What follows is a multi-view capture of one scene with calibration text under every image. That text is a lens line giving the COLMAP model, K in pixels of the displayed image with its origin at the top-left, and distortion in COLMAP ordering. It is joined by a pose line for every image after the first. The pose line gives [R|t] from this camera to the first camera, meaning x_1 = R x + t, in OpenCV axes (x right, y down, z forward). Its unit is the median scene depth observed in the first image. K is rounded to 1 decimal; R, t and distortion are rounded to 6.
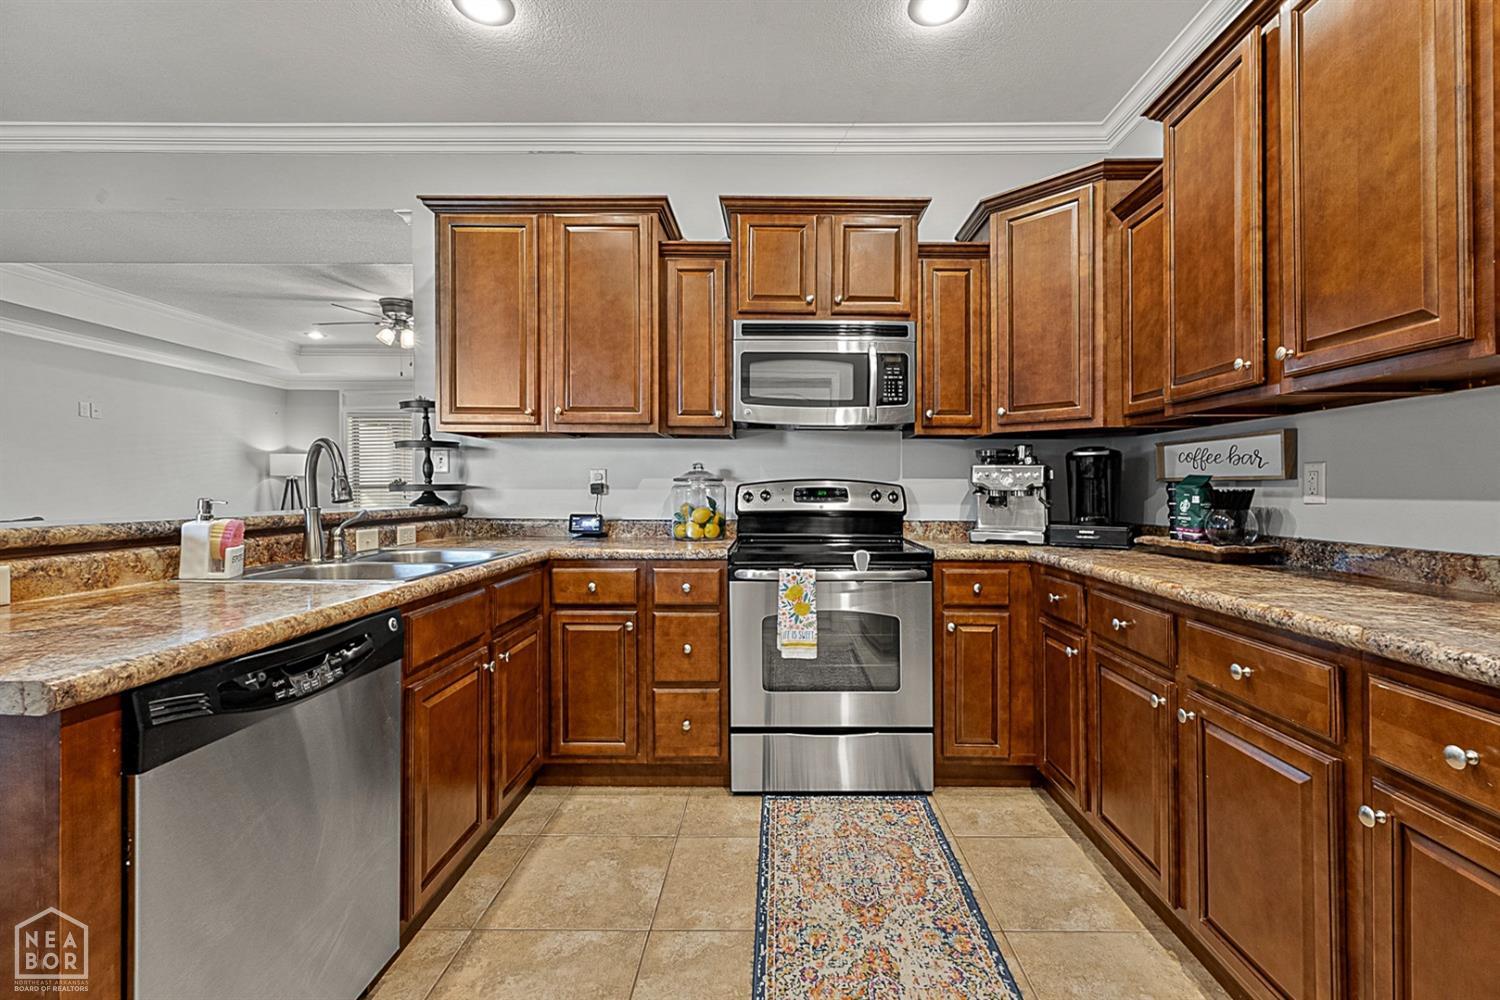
lens RADIAL K [[645.2, 0, 778.1], [0, 645.2, 487.4], [0, 0, 1]] dist [0.001835, -0.003637]
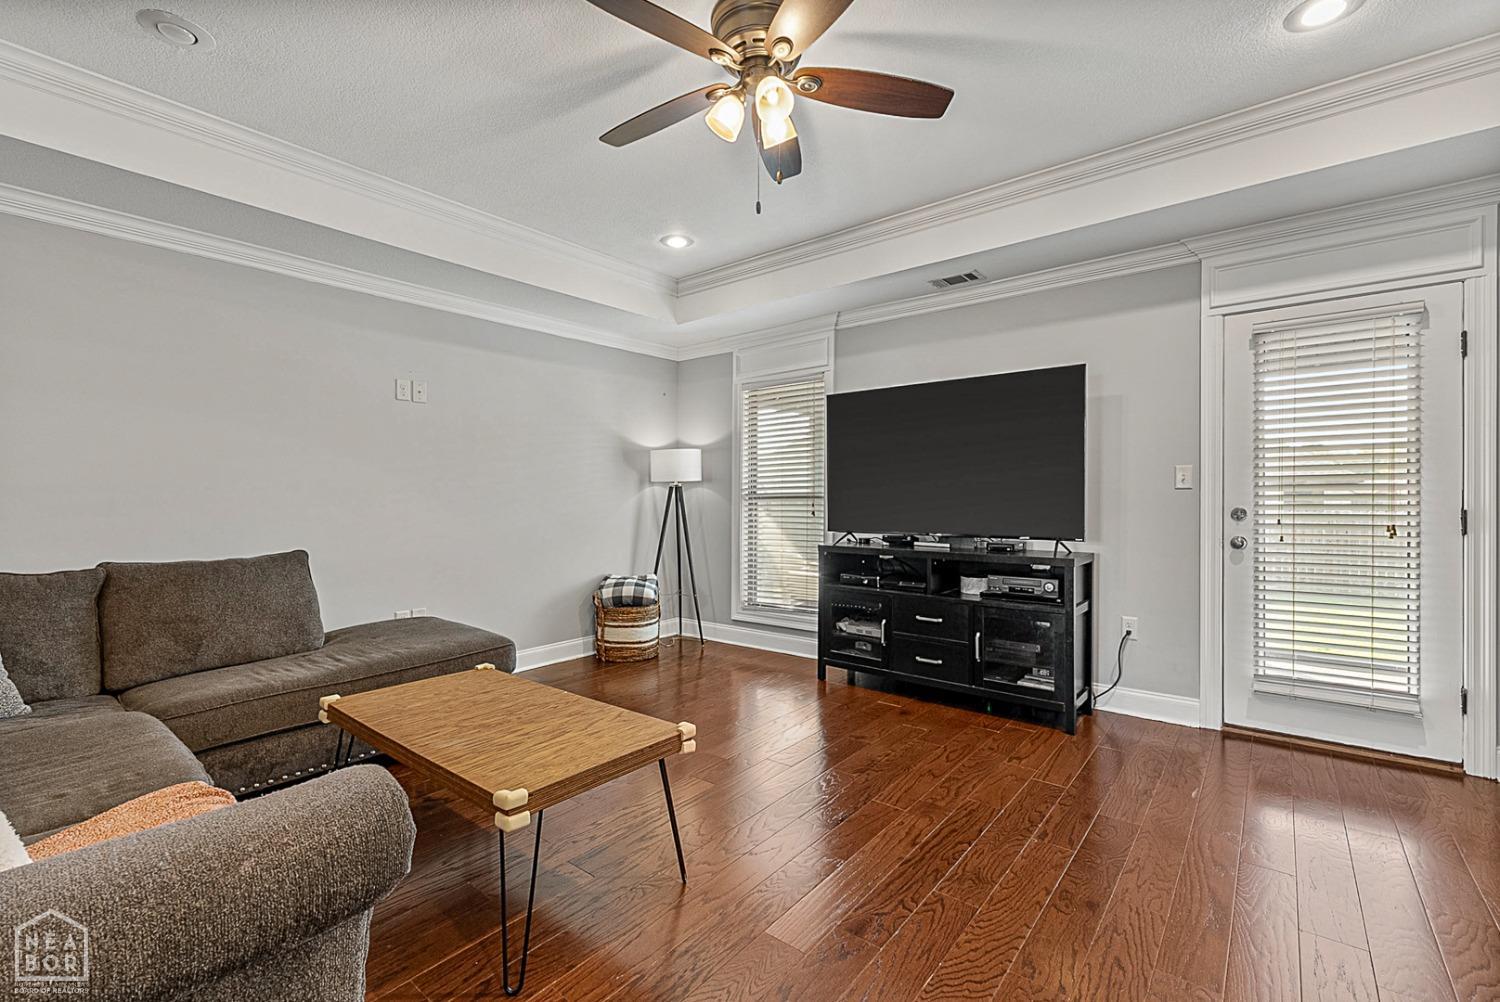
lens RADIAL K [[643.2, 0, 759.7], [0, 643.2, 496.0], [0, 0, 1]] dist [0.007479, 0.000265]
pose [[0.793825, -0.004914, -0.608126, -0.806223], [0.010625, 0.999927, 0.005790, -0.016441], [0.608053, -0.011058, 0.793820, 1.554819]]
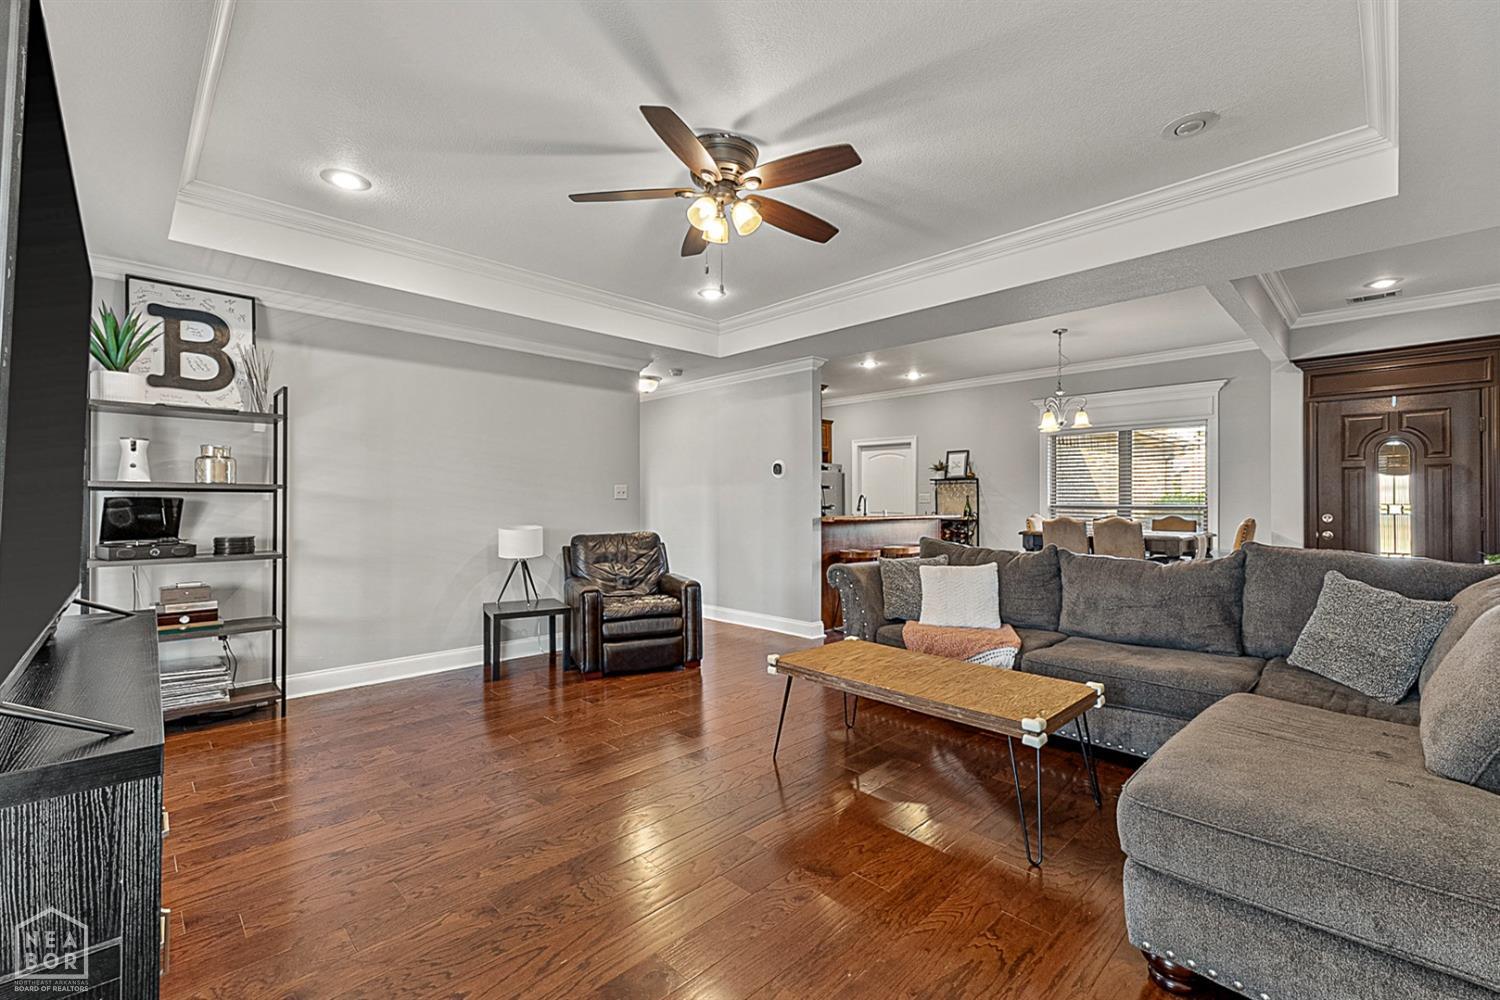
lens RADIAL K [[645.2, 0, 755.3], [0, 645.2, 486.0], [0, 0, 1]] dist [0.001835, -0.003637]
pose [[-0.710139, 0.017499, 0.703844, -2.147543], [-0.004123, 0.999571, -0.029011, -0.010833], [-0.704050, -0.023504, -0.709762, 2.967654]]
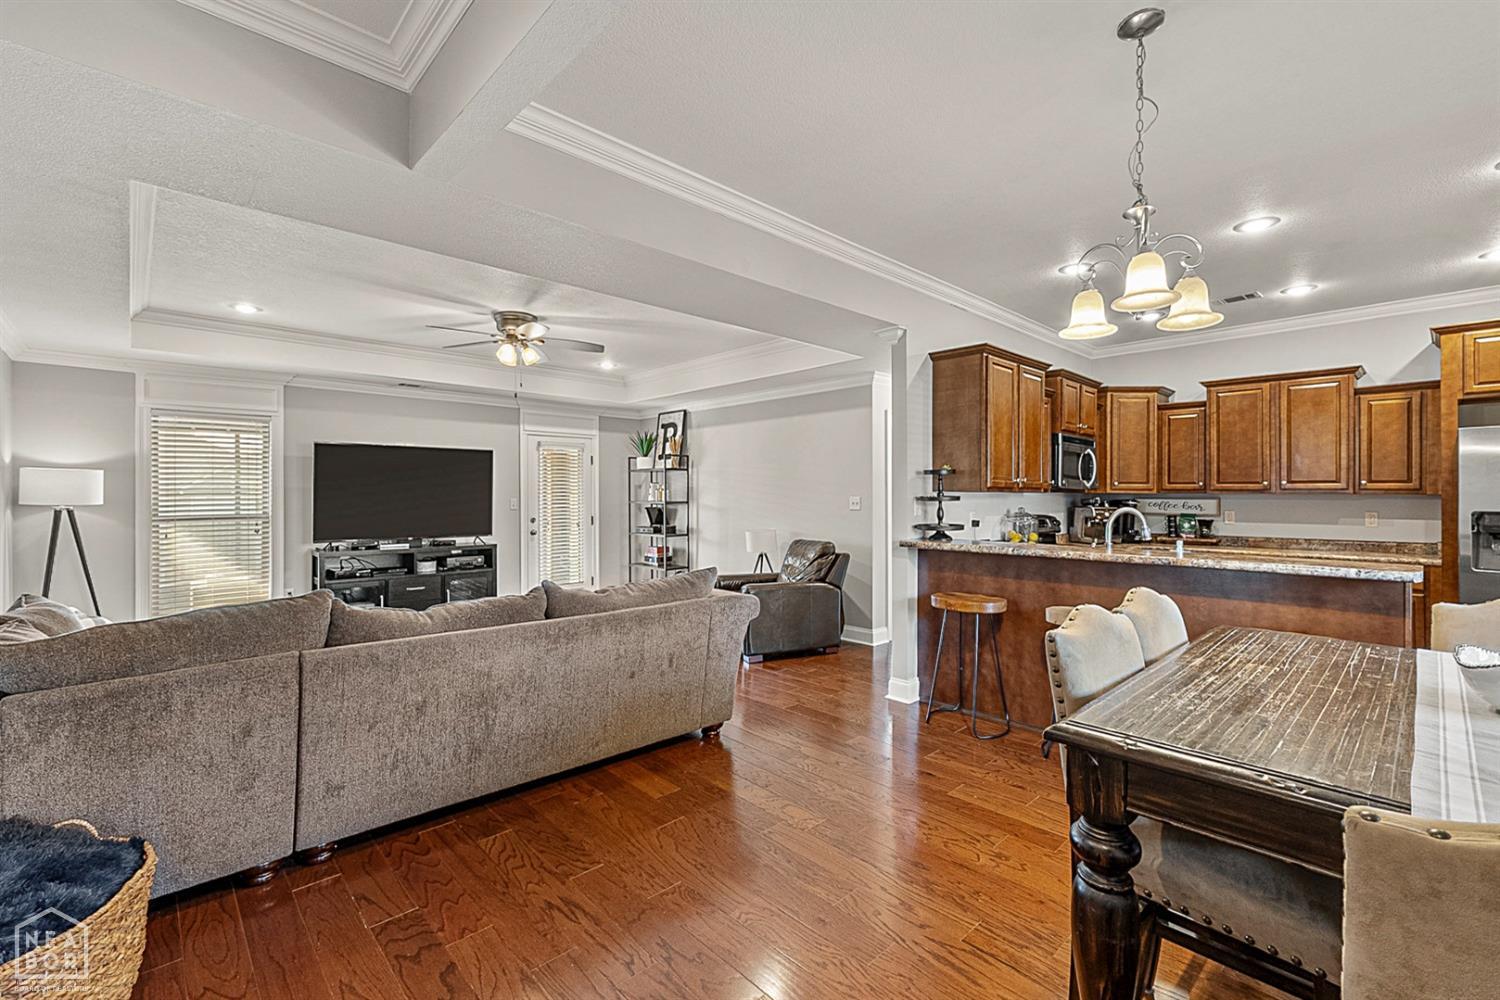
lens RADIAL K [[645.2, 0, 755.7], [0, 645.2, 497.3], [0, 0, 1]] dist [0.001835, -0.003637]
pose [[0.721172, -0.003138, 0.692749, -2.159328], [-0.000548, 0.999987, 0.005100, -0.085963], [-0.692756, -0.004057, 0.721161, 0.271042]]
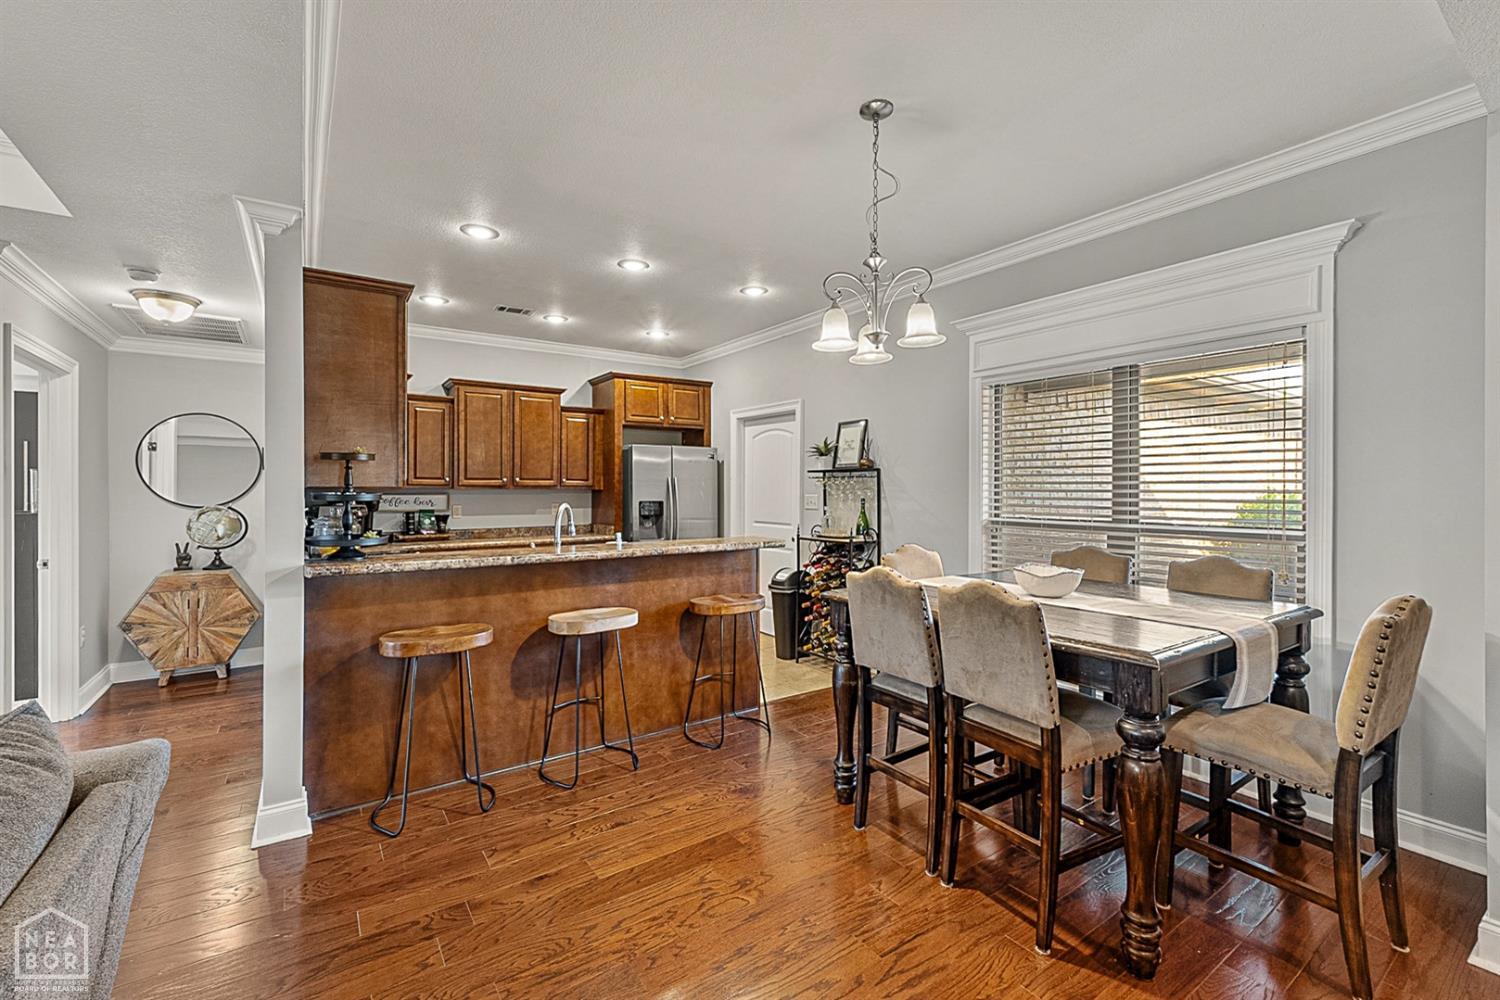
lens RADIAL K [[645.2, 0, 760.2], [0, 645.2, 486.7], [0, 0, 1]] dist [0.001835, -0.003637]
pose [[-0.583869, 0.003289, 0.811841, -1.960630], [-0.000969, 0.999988, -0.004748, -0.086866], [-0.811847, -0.003559, -0.583859, 1.235633]]
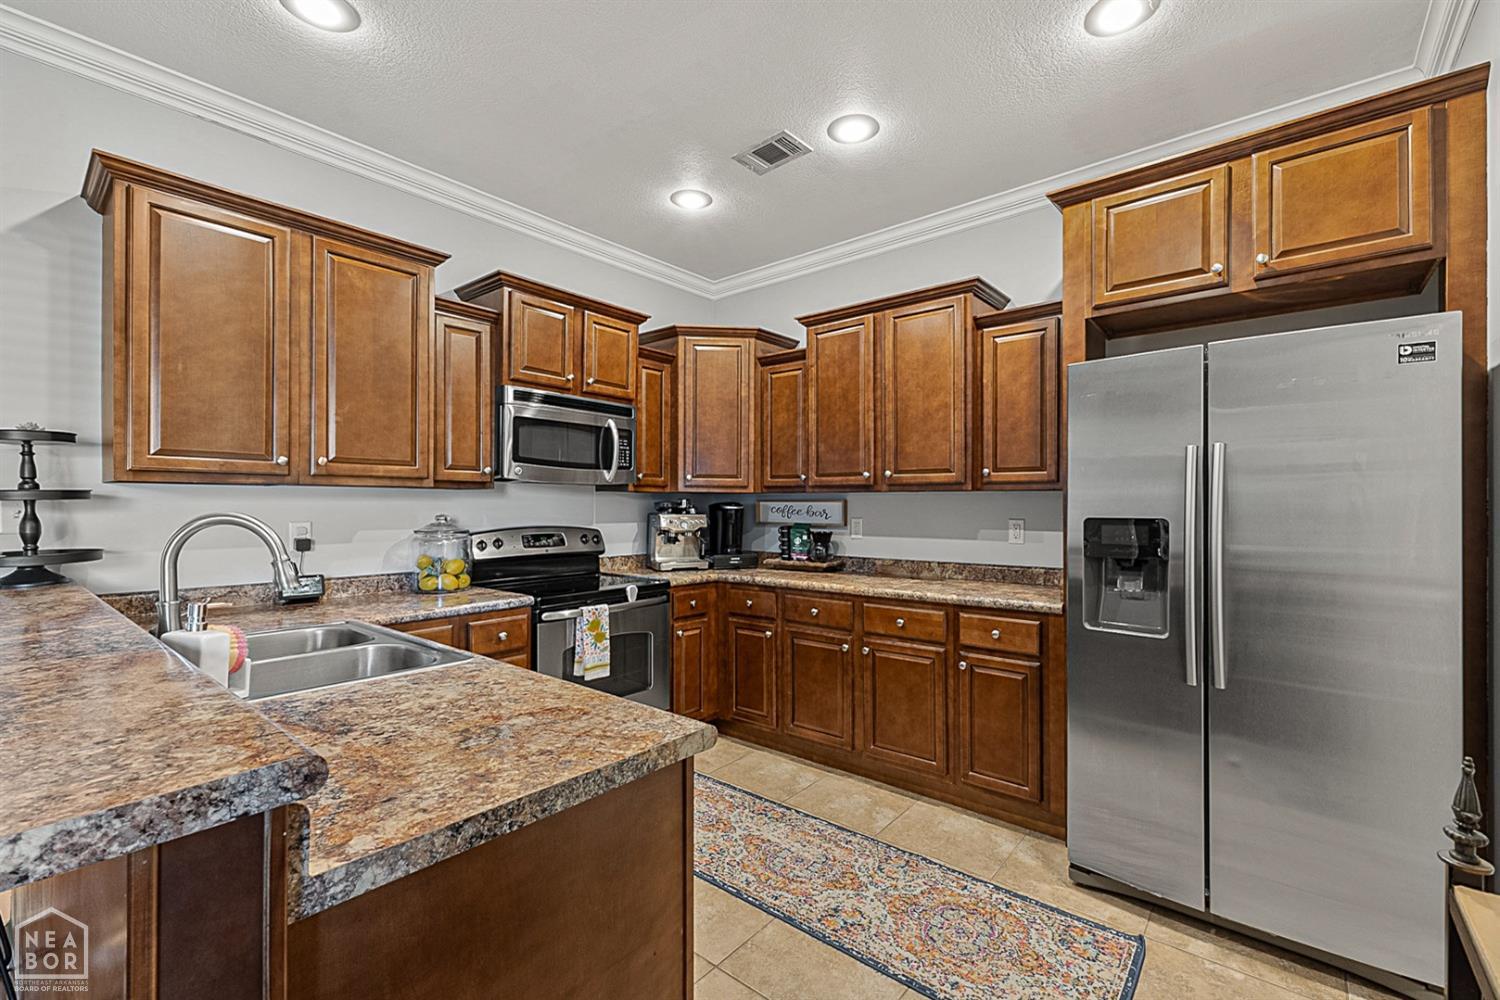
lens RADIAL K [[645.2, 0, 752.0], [0, 645.2, 497.7], [0, 0, 1]] dist [0.001835, -0.003637]
pose [[0.636151, 0.003894, 0.771555, -0.687987], [0.000021, 0.999987, -0.005064, -0.068587], [-0.771565, 0.003238, 0.636143, -0.012161]]
